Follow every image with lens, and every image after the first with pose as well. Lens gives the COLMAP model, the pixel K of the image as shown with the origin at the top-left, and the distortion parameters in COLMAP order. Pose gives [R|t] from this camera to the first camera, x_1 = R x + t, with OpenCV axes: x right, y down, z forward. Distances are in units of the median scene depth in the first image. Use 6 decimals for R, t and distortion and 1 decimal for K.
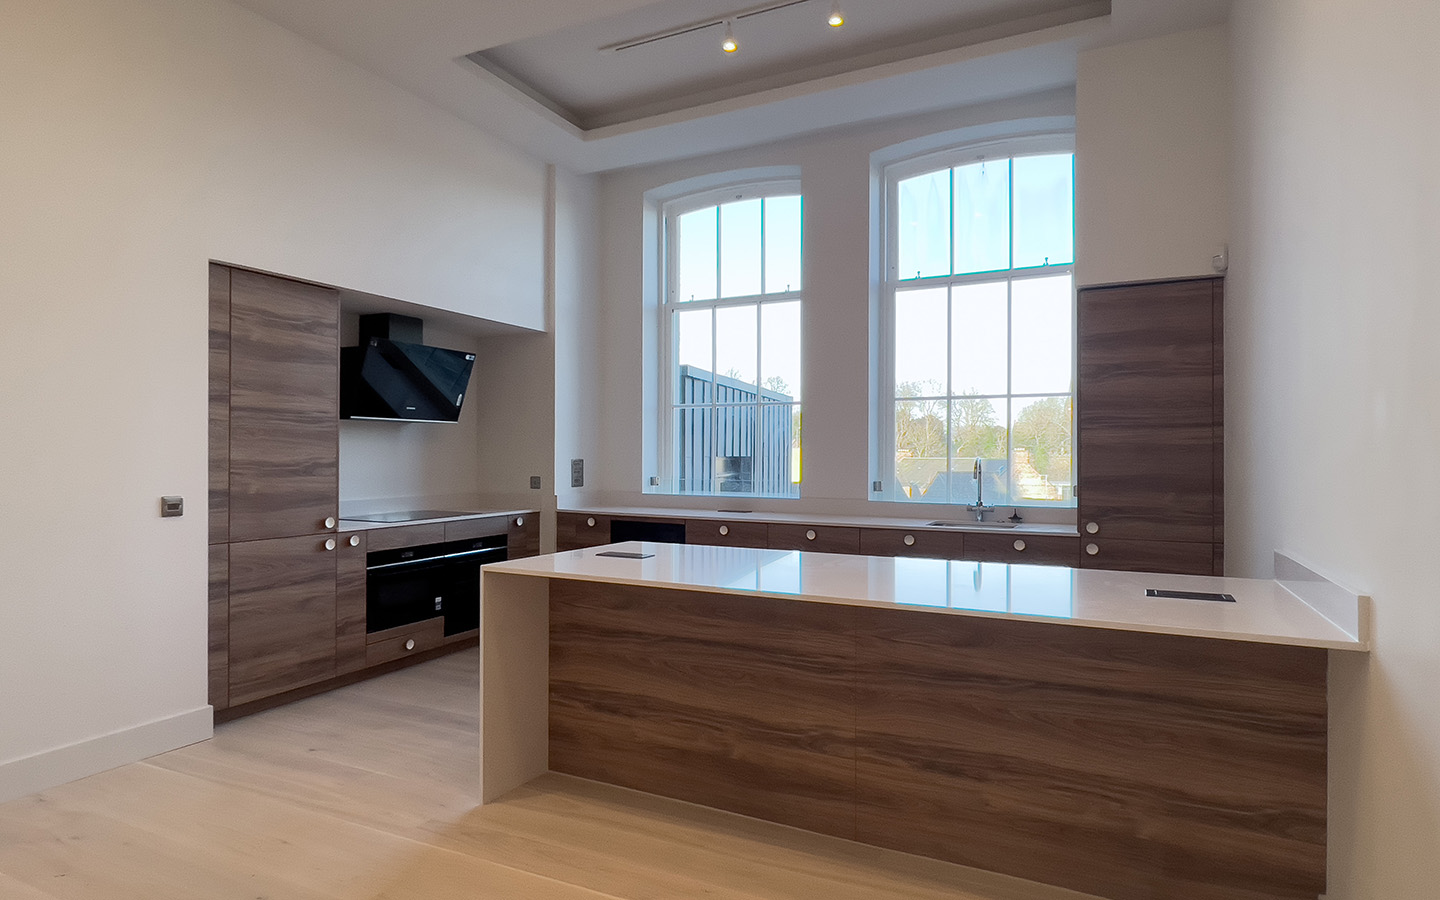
lens RADIAL K [[779.2, 0, 720.0], [0, 779.2, 450.0], [0, 0, 1]] dist [0.001887, 0.000087]
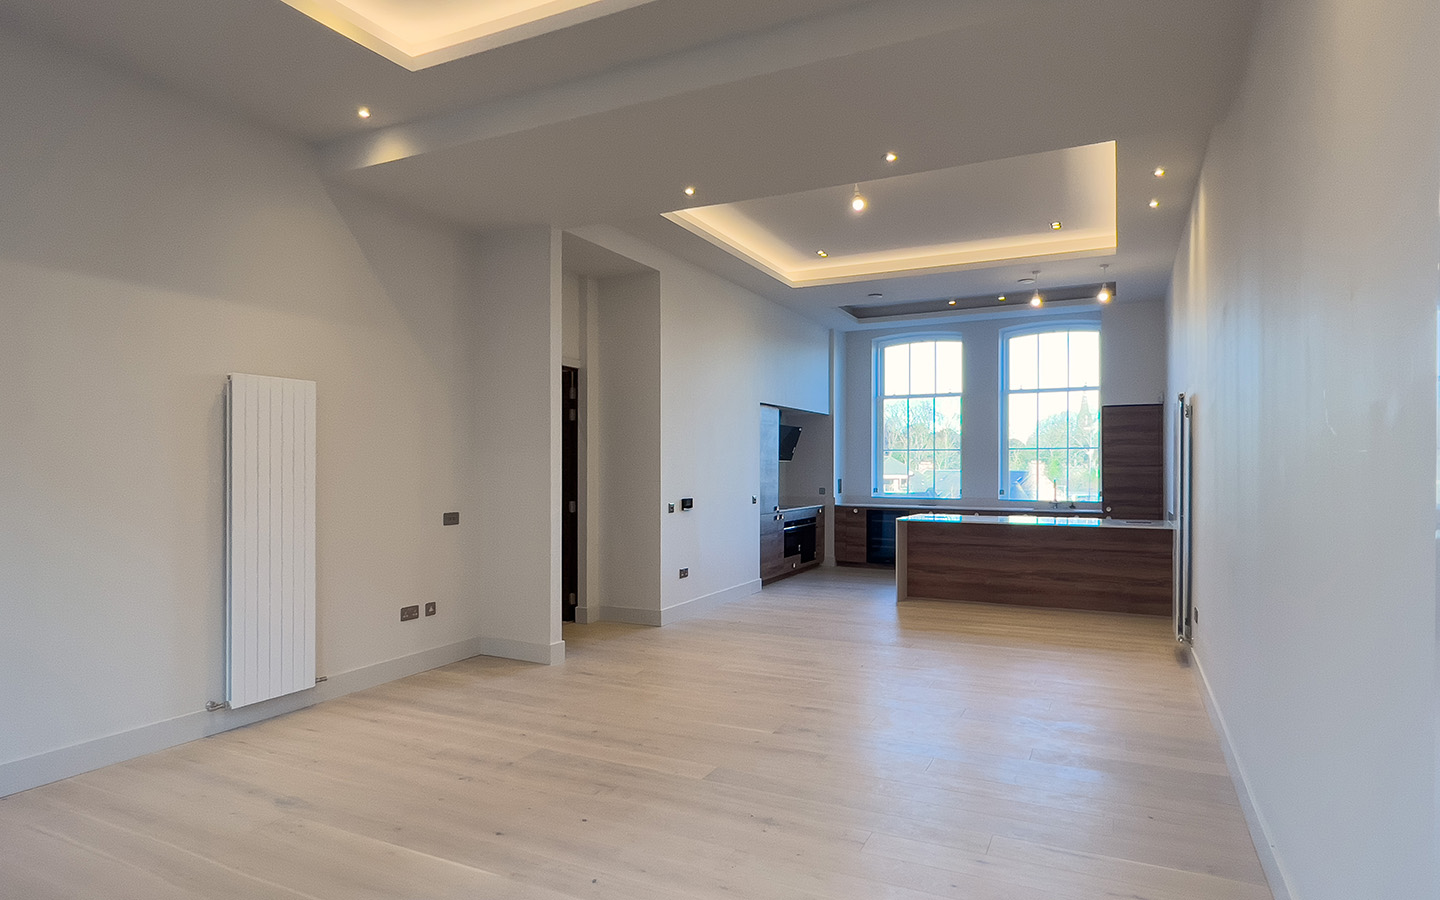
lens RADIAL K [[799.3, 0, 718.6], [0, 799.3, 472.6], [0, 0, 1]] dist [0.001108, -0.000058]
pose [[0.999992, -0.003834, -0.001499, -0.708896], [0.003856, 0.999877, 0.015197, -0.051677], [0.001440, -0.015203, 0.999883, -1.439467]]
